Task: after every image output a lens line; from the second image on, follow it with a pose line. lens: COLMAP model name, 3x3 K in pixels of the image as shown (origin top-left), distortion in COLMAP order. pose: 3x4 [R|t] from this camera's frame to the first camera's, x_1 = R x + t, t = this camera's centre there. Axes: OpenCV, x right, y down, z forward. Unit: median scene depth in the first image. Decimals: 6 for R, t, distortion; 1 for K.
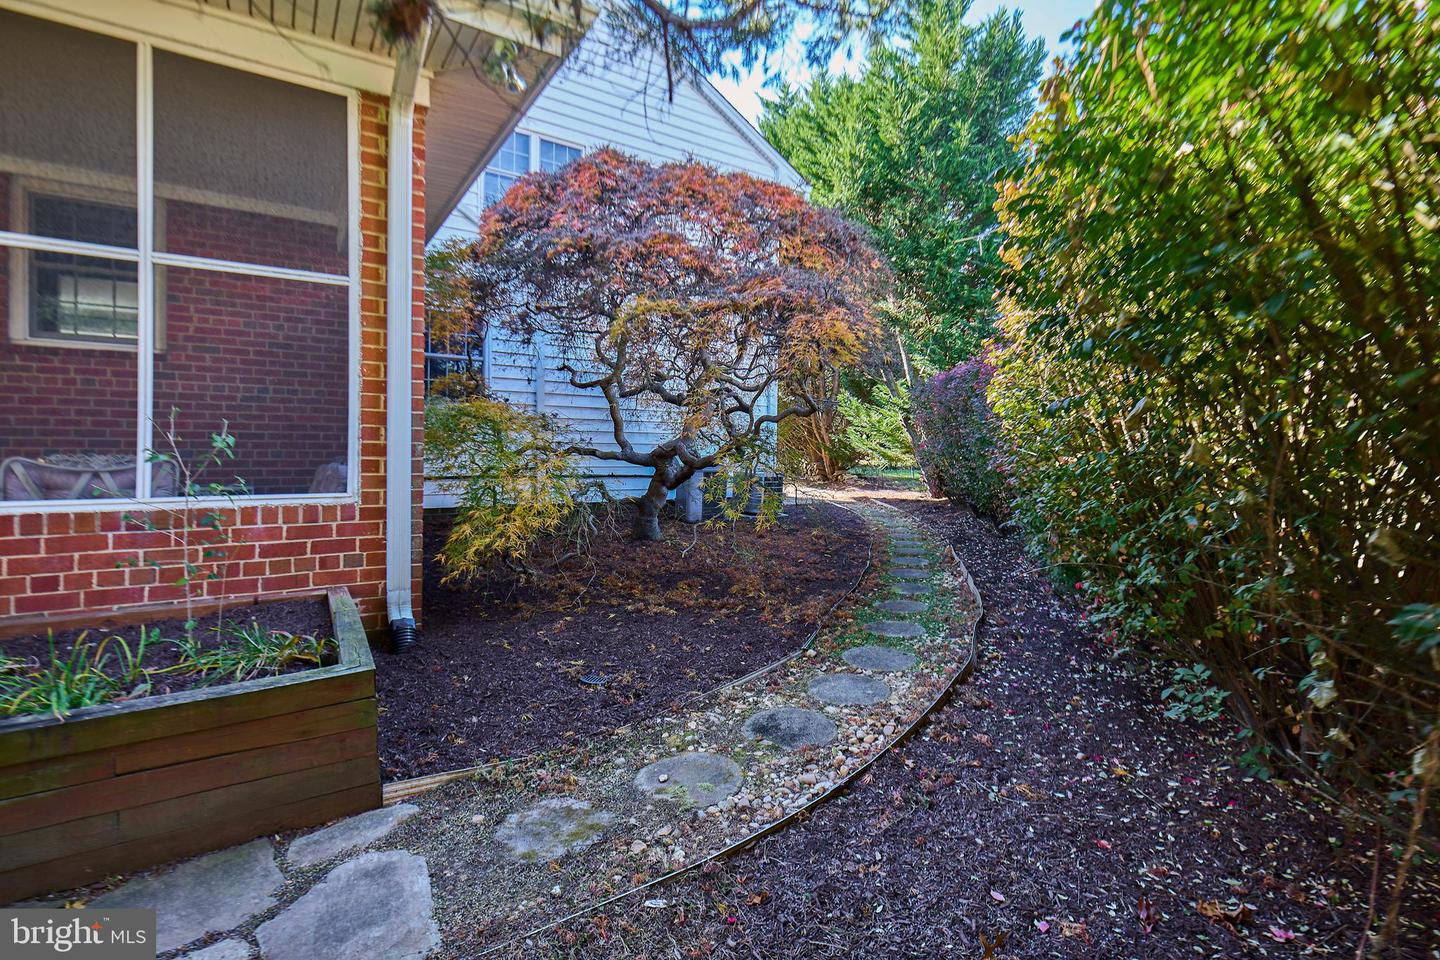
lens RADIAL K [[720.9, 0, 718.6], [0, 720.9, 456.9], [0, 0, 1]] dist [-0.004093, -0.001426]
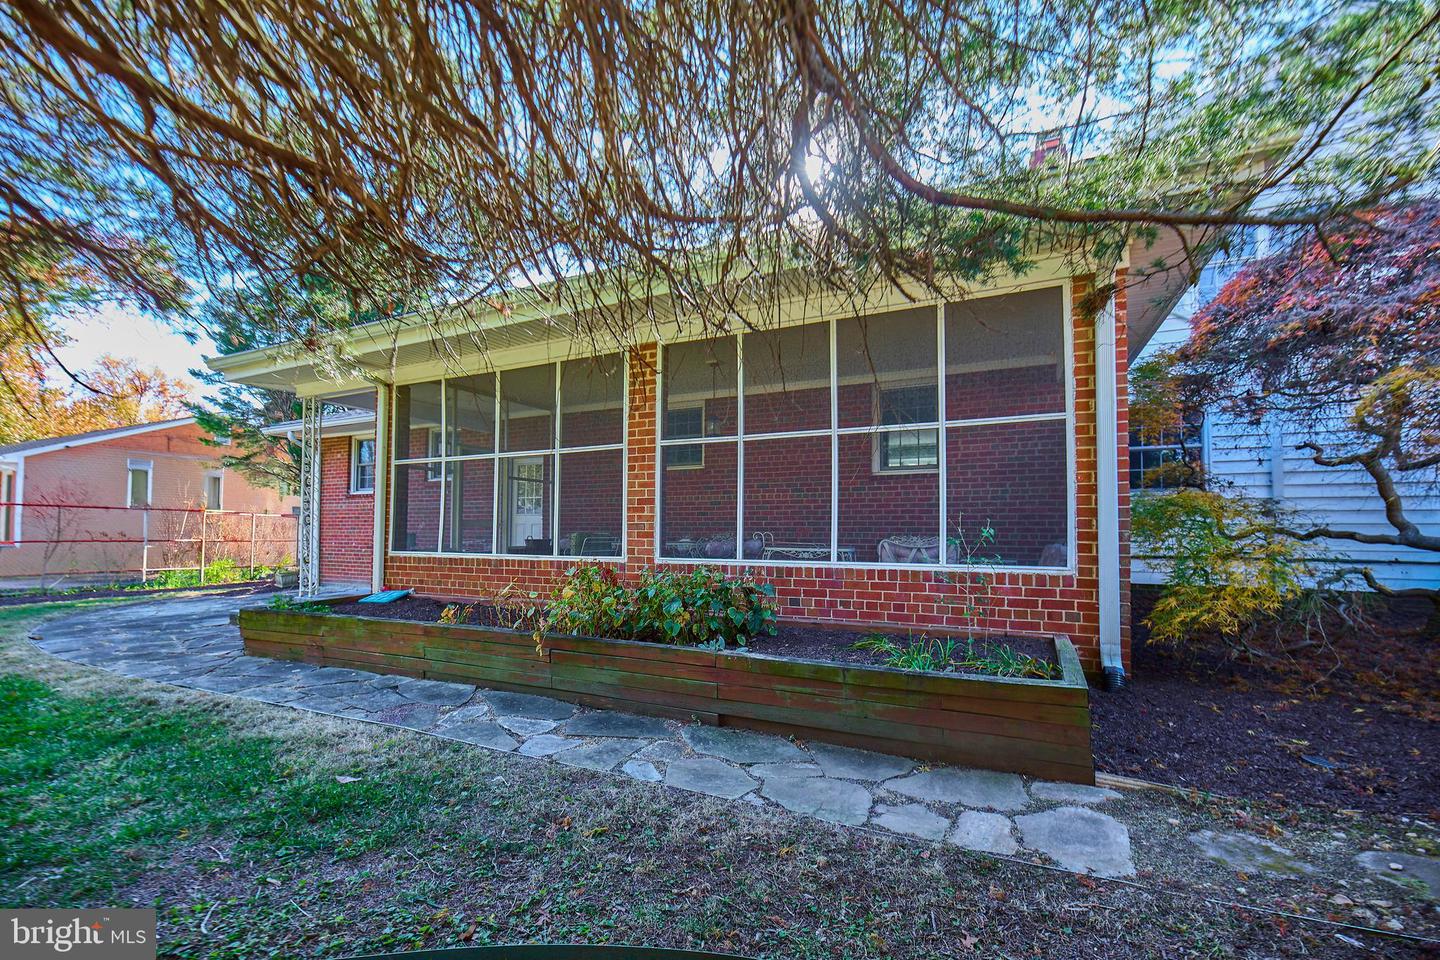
lens RADIAL K [[565.9, 0, 715.2], [0, 565.9, 513.5], [0, 0, 1]] dist [-0.000273, -0.000634]
pose [[0.511468, -0.028422, -0.858832, 0.075224], [-0.005346, 0.999328, -0.036255, -0.009867], [0.859286, 0.023135, 0.510973, -0.140074]]
